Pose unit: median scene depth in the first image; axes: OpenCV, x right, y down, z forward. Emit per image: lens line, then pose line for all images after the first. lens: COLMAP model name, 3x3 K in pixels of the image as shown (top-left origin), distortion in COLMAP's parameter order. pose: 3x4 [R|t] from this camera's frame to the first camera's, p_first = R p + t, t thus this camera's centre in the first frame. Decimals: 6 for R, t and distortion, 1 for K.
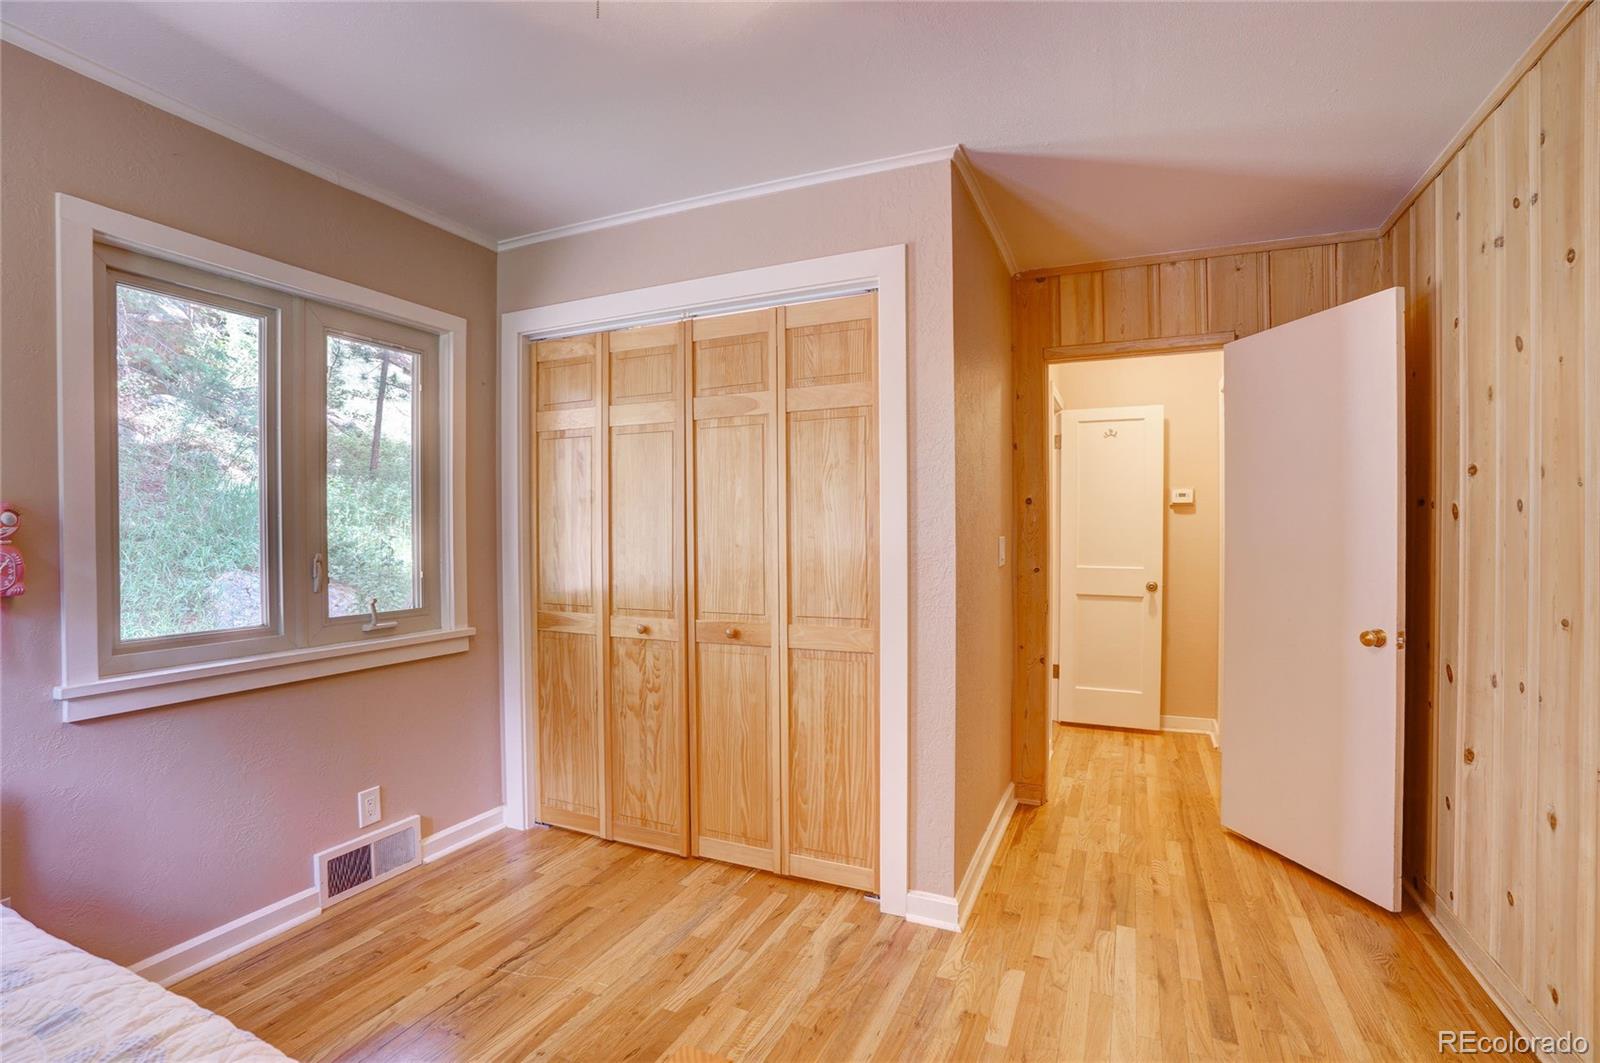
lens RADIAL K [[742.0, 0, 793.8], [0, 742.0, 539.6], [0, 0, 1]] dist [-0.062715, 0.023610]
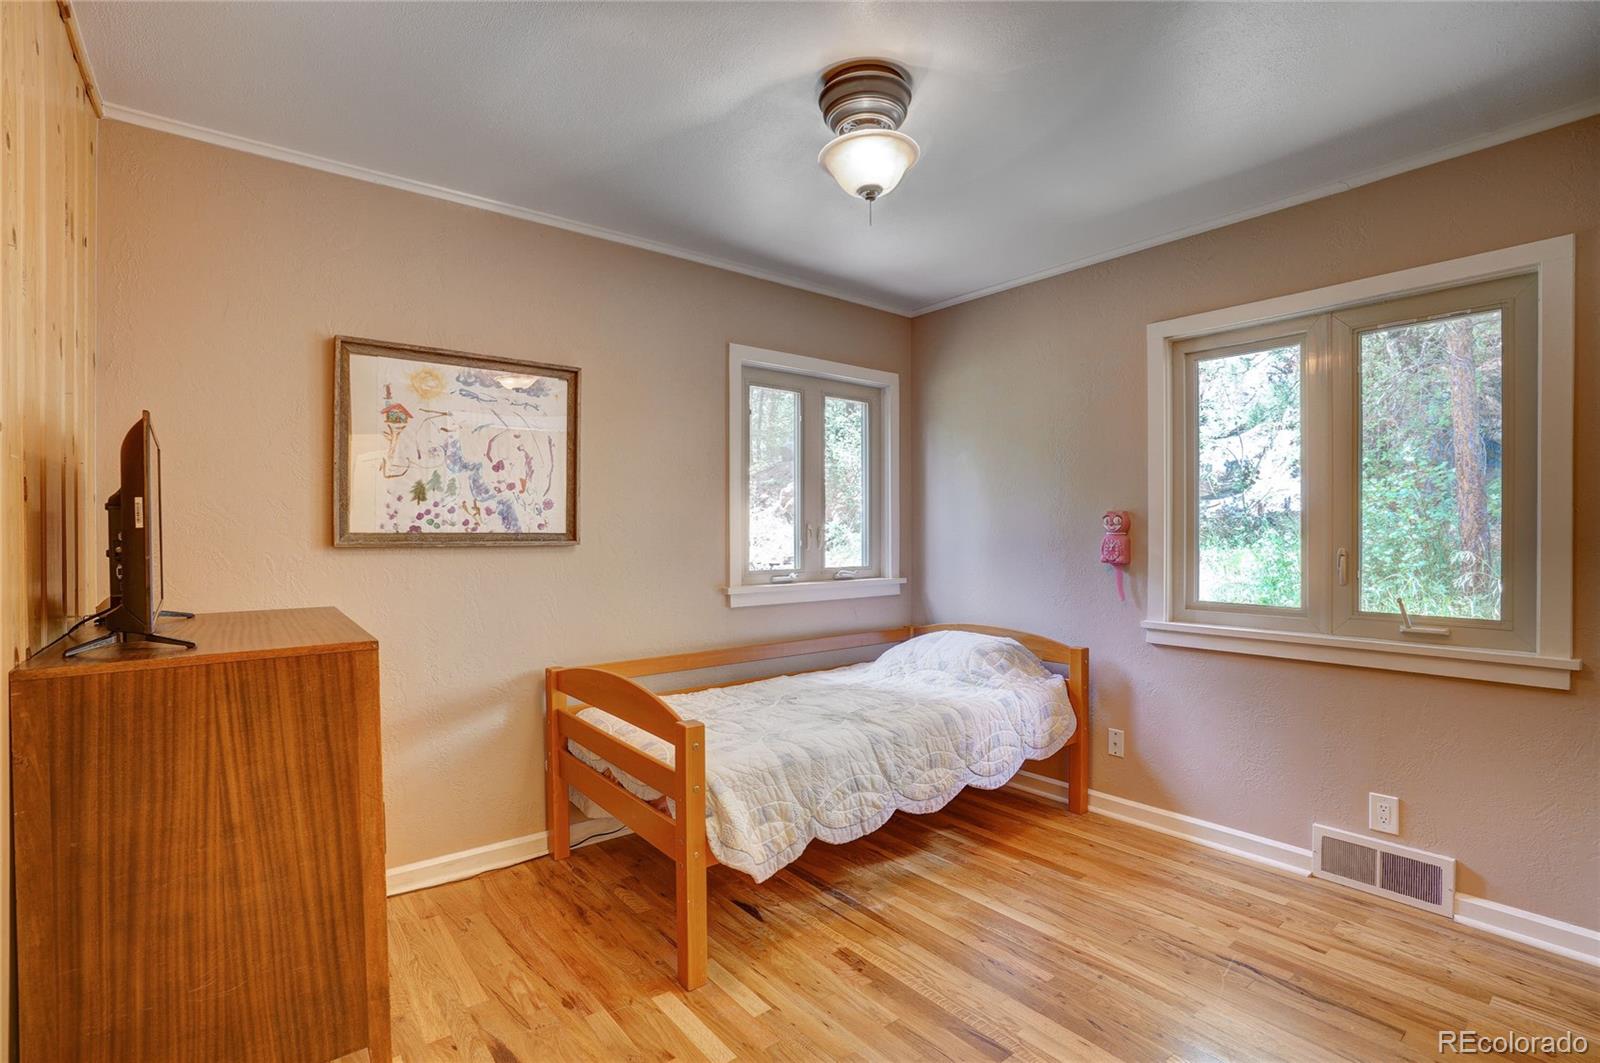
lens RADIAL K [[742.0, 0, 796.0], [0, 742.0, 531.8], [0, 0, 1]] dist [-0.062715, 0.023610]
pose [[-0.453576, 0.002795, -0.891213, 0.672471], [-0.007923, 0.999943, 0.007168, -0.005437], [0.891182, 0.010312, -0.453528, 0.804722]]
